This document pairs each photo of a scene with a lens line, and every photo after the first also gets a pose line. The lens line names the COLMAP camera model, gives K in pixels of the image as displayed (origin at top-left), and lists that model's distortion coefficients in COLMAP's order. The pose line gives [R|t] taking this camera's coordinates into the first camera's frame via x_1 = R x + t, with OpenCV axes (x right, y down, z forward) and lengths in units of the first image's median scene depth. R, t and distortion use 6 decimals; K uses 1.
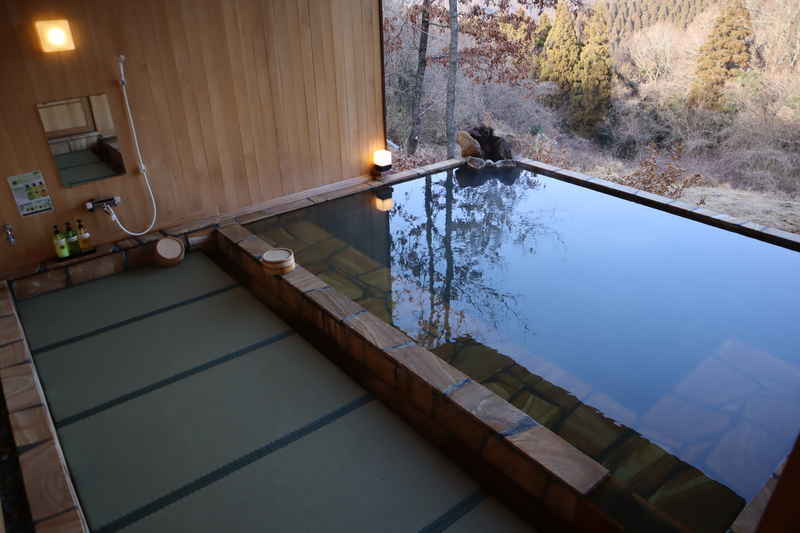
lens RADIAL K [[556.9, 0, 400.0], [0, 556.9, 266.5], [0, 0, 1]] dist [-0.118141, 0.066746]
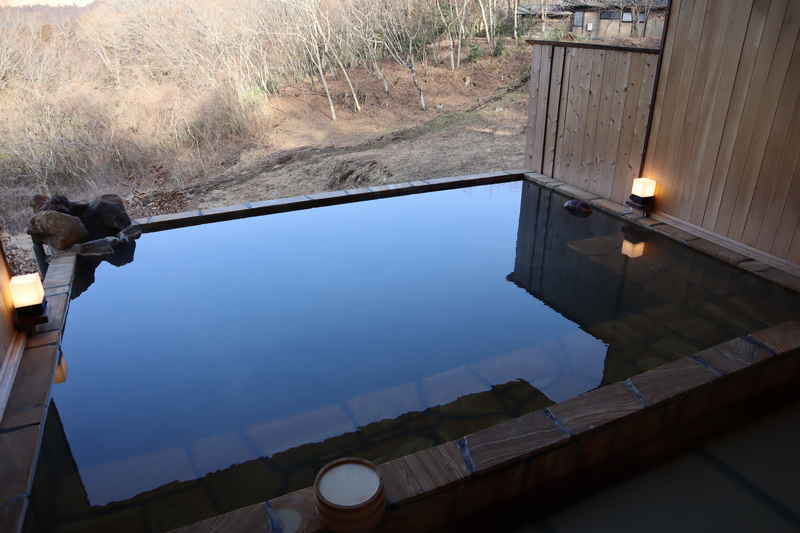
lens RADIAL K [[556.9, 0, 400.0], [0, 556.9, 266.5], [0, 0, 1]] dist [-0.118141, 0.066746]
pose [[0.257062, -0.387350, 0.885370, -0.483928], [0.438367, 0.863217, 0.250380, -0.242821], [-0.861251, 0.323754, 0.391702, 0.640060]]
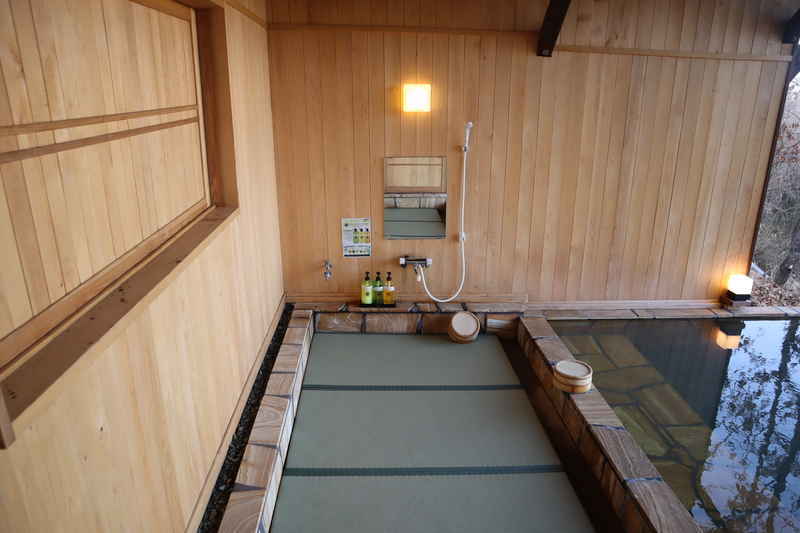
lens RADIAL K [[556.9, 0, 400.0], [0, 556.9, 266.5], [0, 0, 1]] dist [-0.118141, 0.066746]
pose [[0.805924, 0.215094, -0.551563, -0.006977], [-0.296448, 0.953068, -0.061490, -0.034374], [0.512450, 0.213066, 0.831864, 0.124986]]
